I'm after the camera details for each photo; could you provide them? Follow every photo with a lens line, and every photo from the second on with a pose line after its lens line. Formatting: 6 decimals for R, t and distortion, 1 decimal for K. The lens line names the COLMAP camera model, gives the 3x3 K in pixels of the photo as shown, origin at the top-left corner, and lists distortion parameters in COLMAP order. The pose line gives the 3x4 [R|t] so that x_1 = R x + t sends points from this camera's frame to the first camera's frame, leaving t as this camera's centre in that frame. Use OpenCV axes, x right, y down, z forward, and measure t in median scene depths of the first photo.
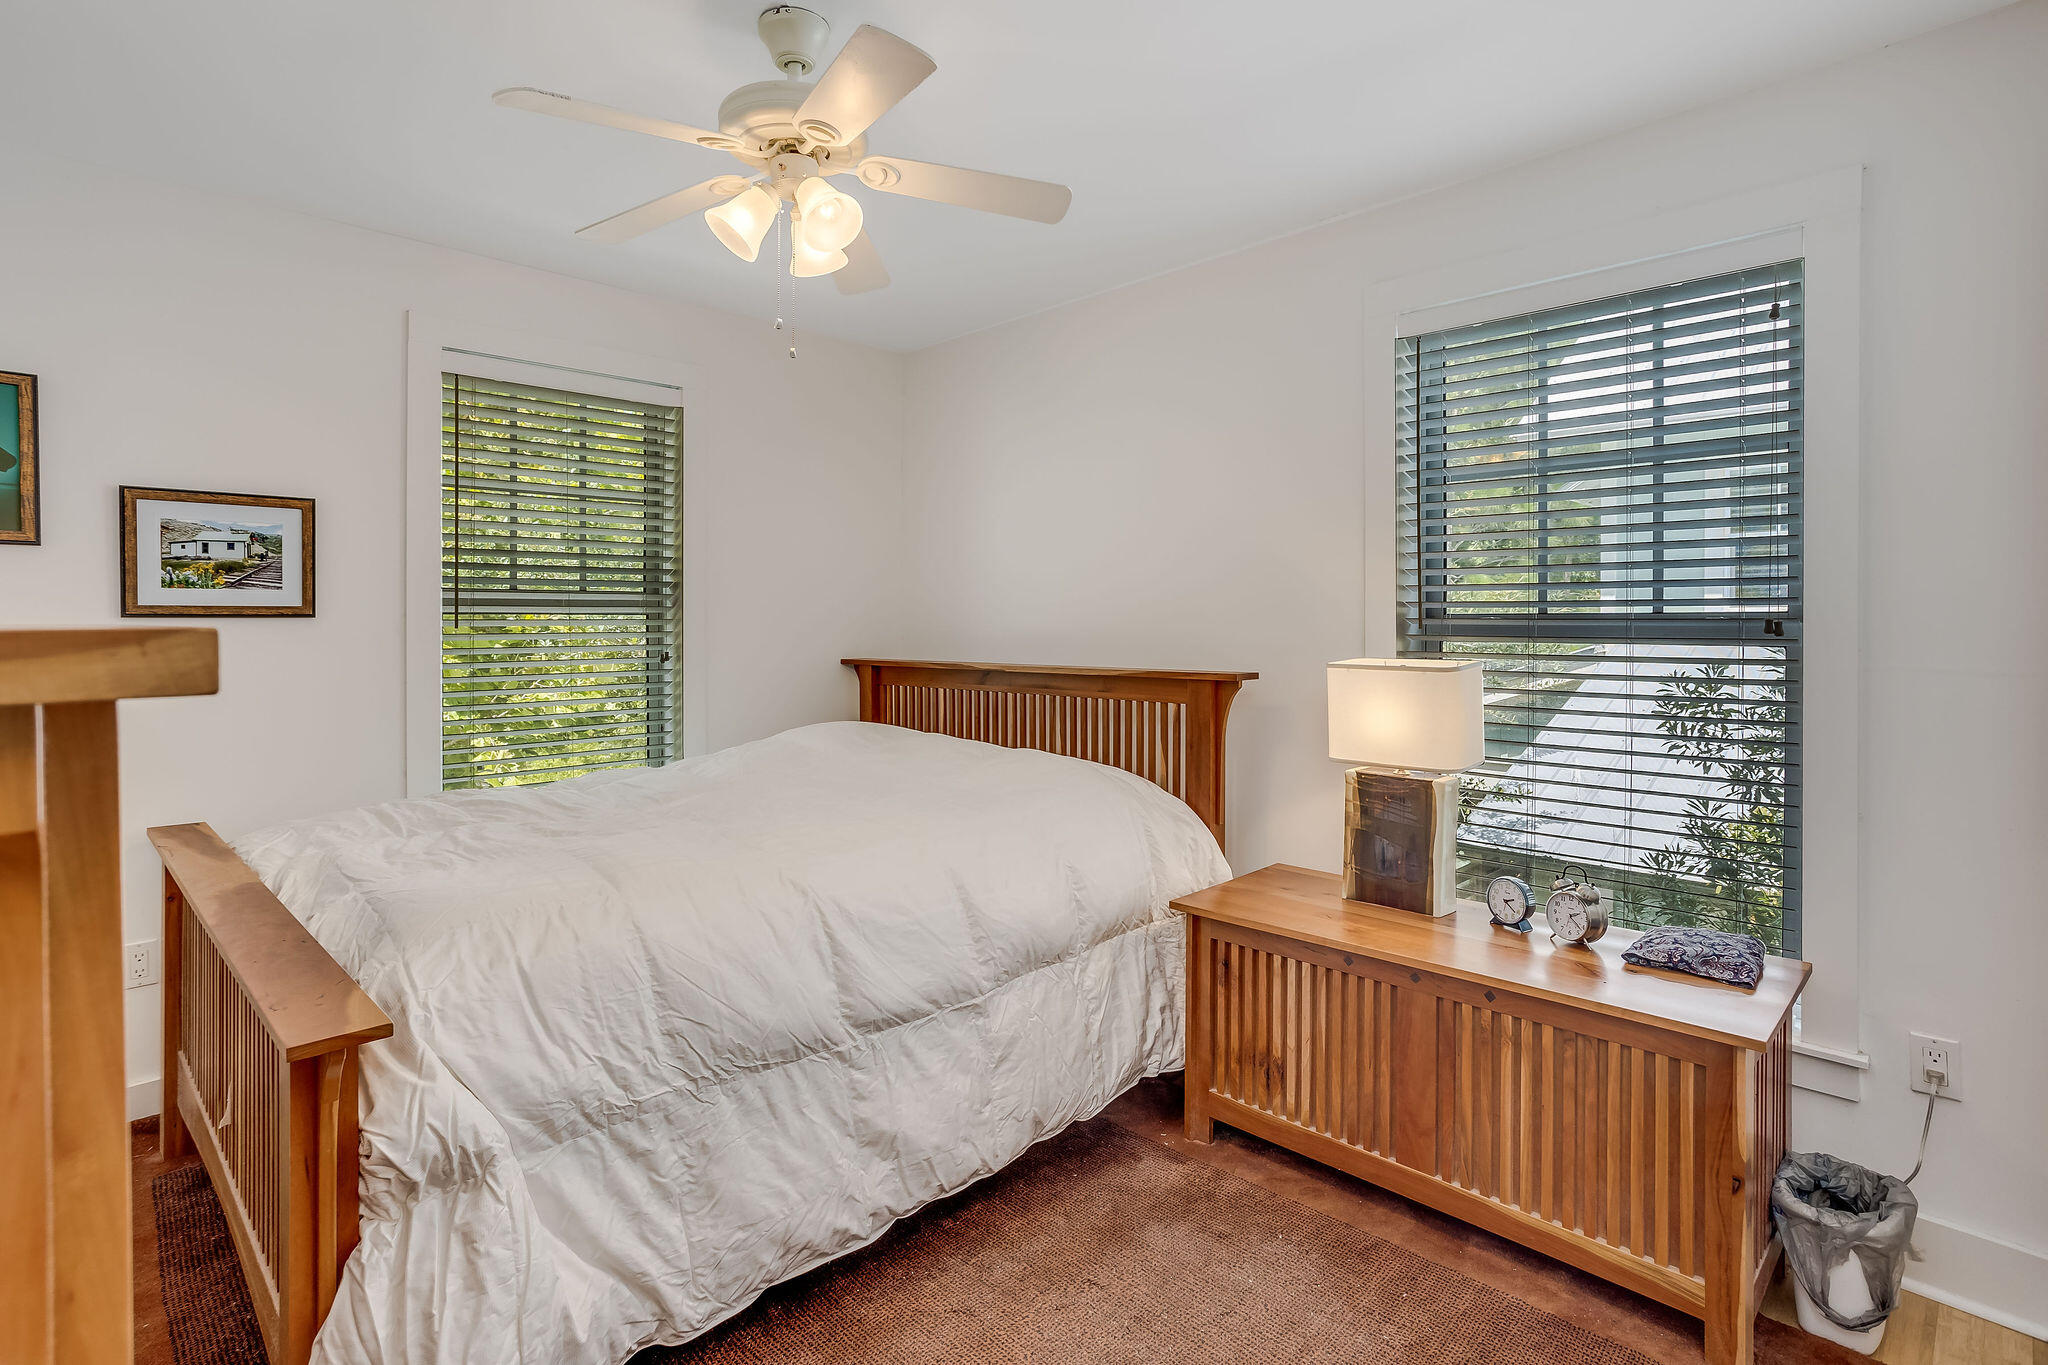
lens RADIAL K [[996.9, 0, 1013.1], [0, 996.9, 617.2], [0, 0, 1]] dist [-0.000244, -0.000081]
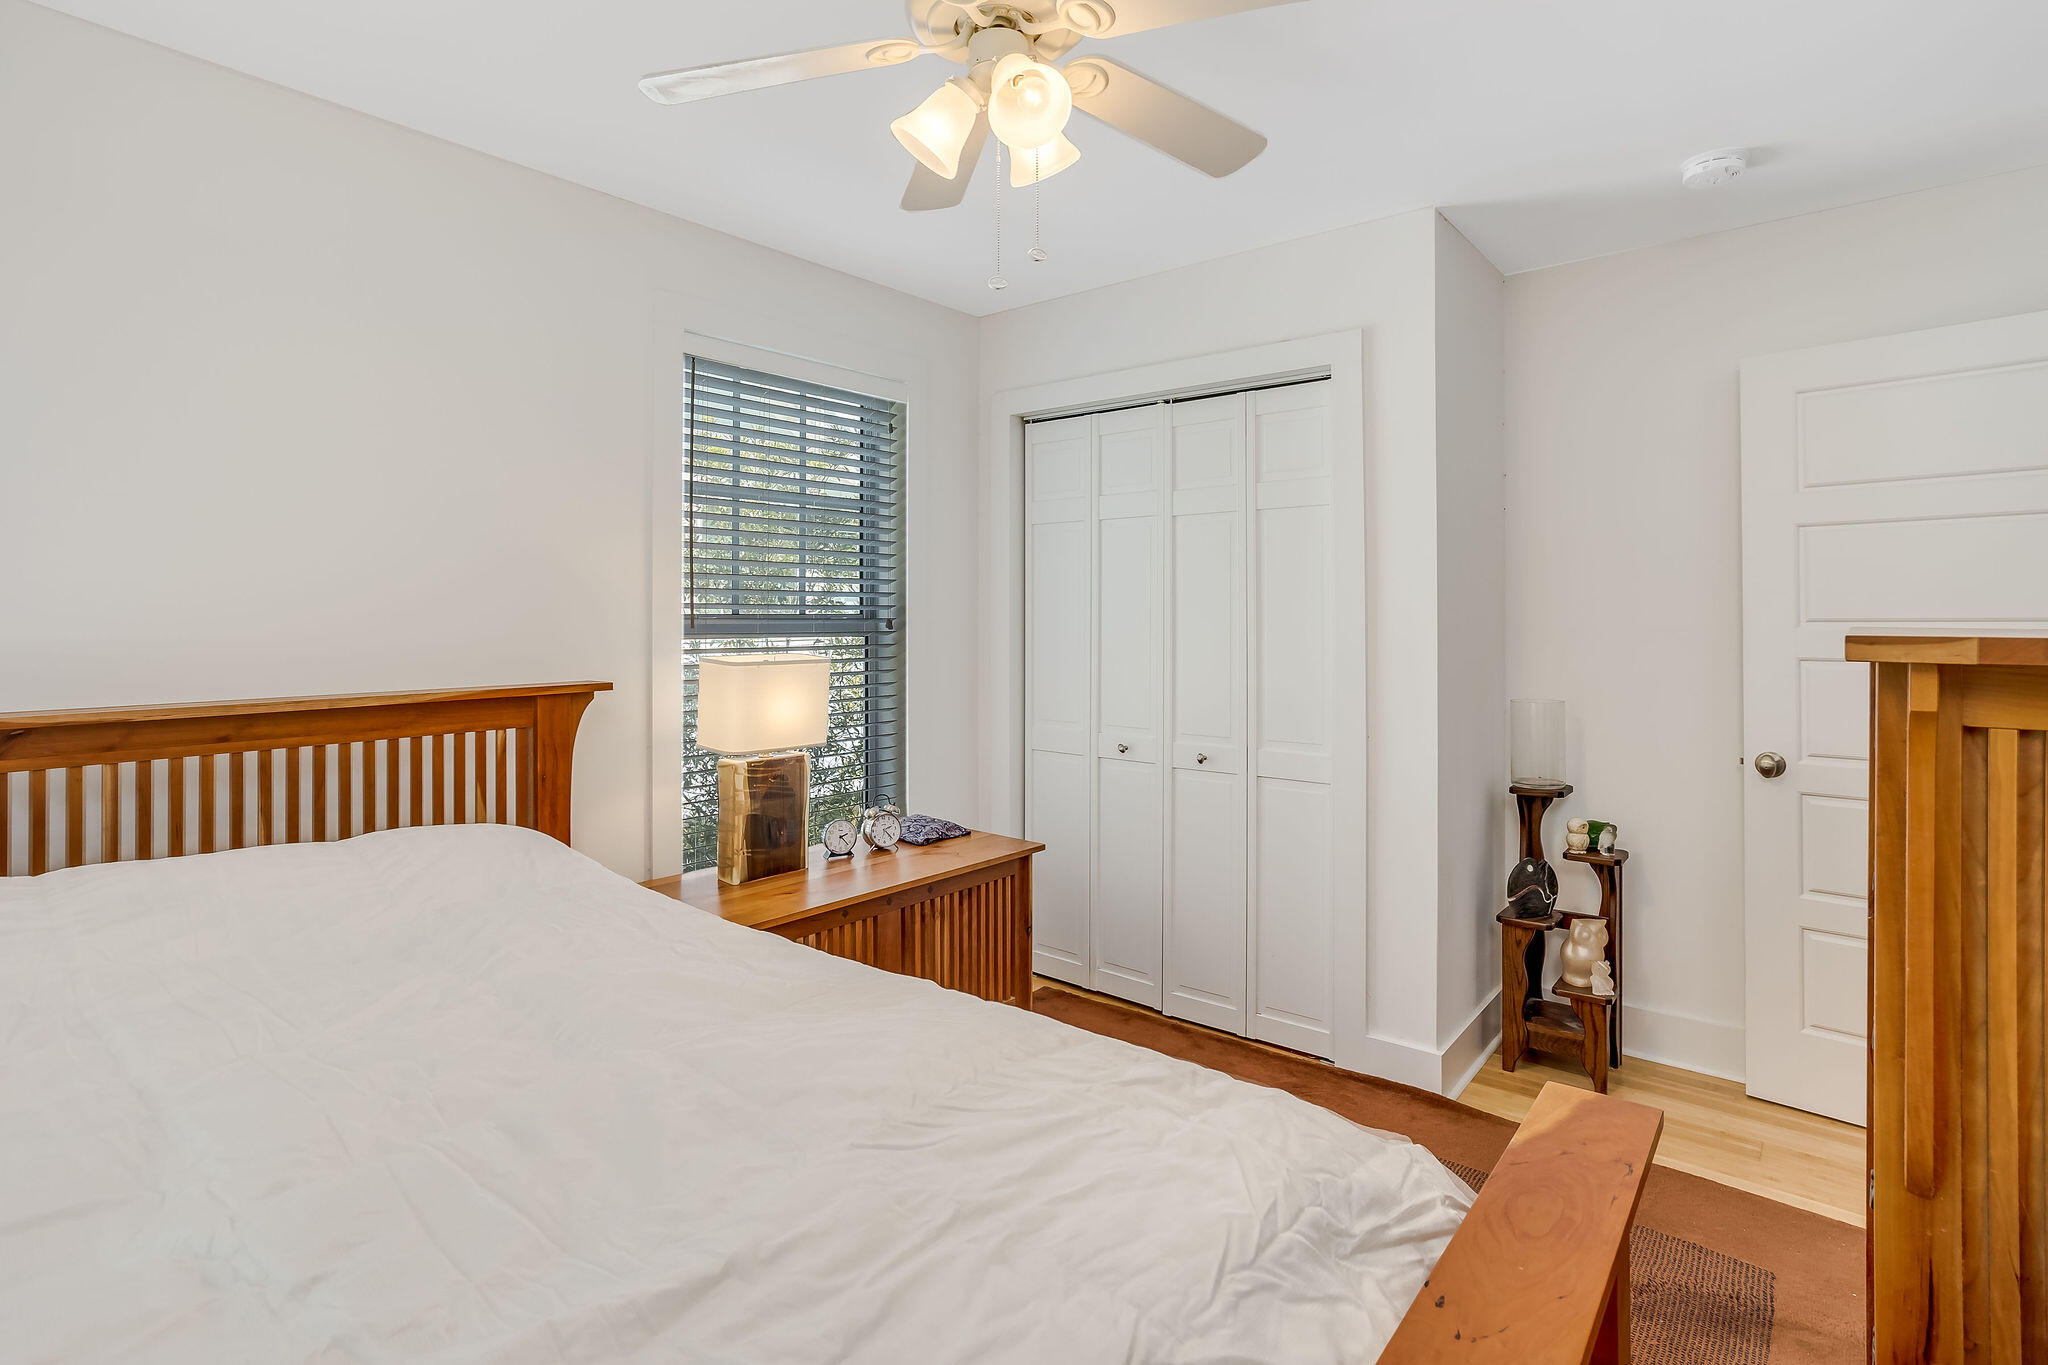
lens RADIAL K [[996.9, 0, 1013.1], [0, 996.9, 617.2], [0, 0, 1]] dist [-0.000244, -0.000081]
pose [[-0.064718, -0.001054, 0.997903, -0.730730], [0.002368, 0.999996, 0.001209, -0.000926], [-0.997901, 0.002442, -0.064715, 0.774420]]
